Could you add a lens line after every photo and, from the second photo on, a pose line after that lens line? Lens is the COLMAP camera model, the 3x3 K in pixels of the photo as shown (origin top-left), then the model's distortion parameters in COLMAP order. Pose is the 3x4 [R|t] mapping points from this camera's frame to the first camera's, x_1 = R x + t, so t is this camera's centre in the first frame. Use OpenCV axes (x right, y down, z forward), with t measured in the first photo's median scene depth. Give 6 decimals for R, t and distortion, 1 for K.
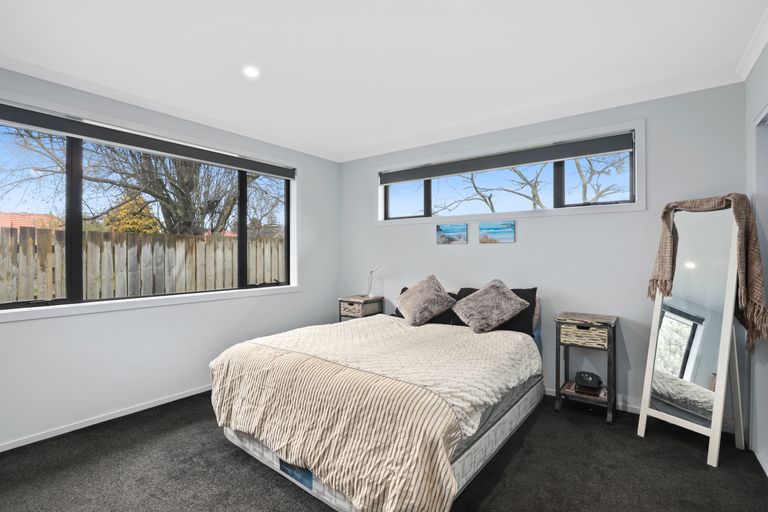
lens RADIAL K [[353.9, 0, 388.1], [0, 353.9, 254.0], [0, 0, 1]] dist [-0.048148, 0.000114]
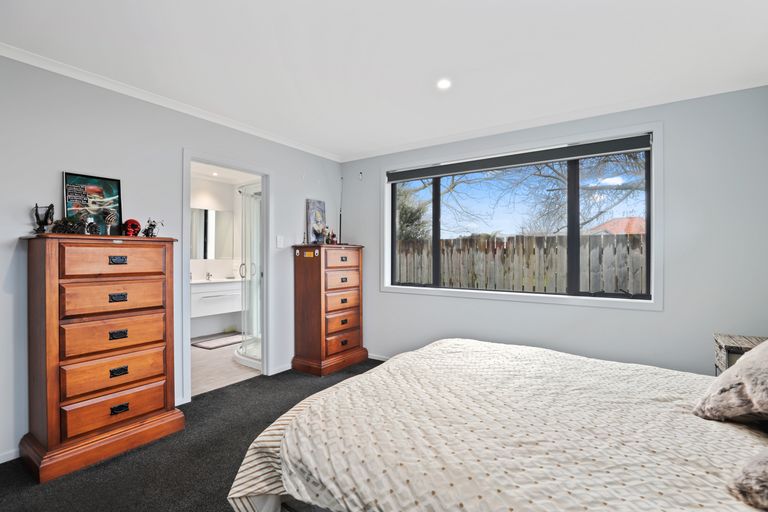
lens RADIAL K [[347.9, 0, 384.0], [0, 347.9, 256.0], [0, 0, 1]] dist [0.000739, 0.000137]
pose [[0.057457, 0.009308, -0.998305, 0.340790], [-0.003562, 0.999952, 0.009118, -0.006347], [0.998342, 0.003033, 0.057487, 0.361920]]
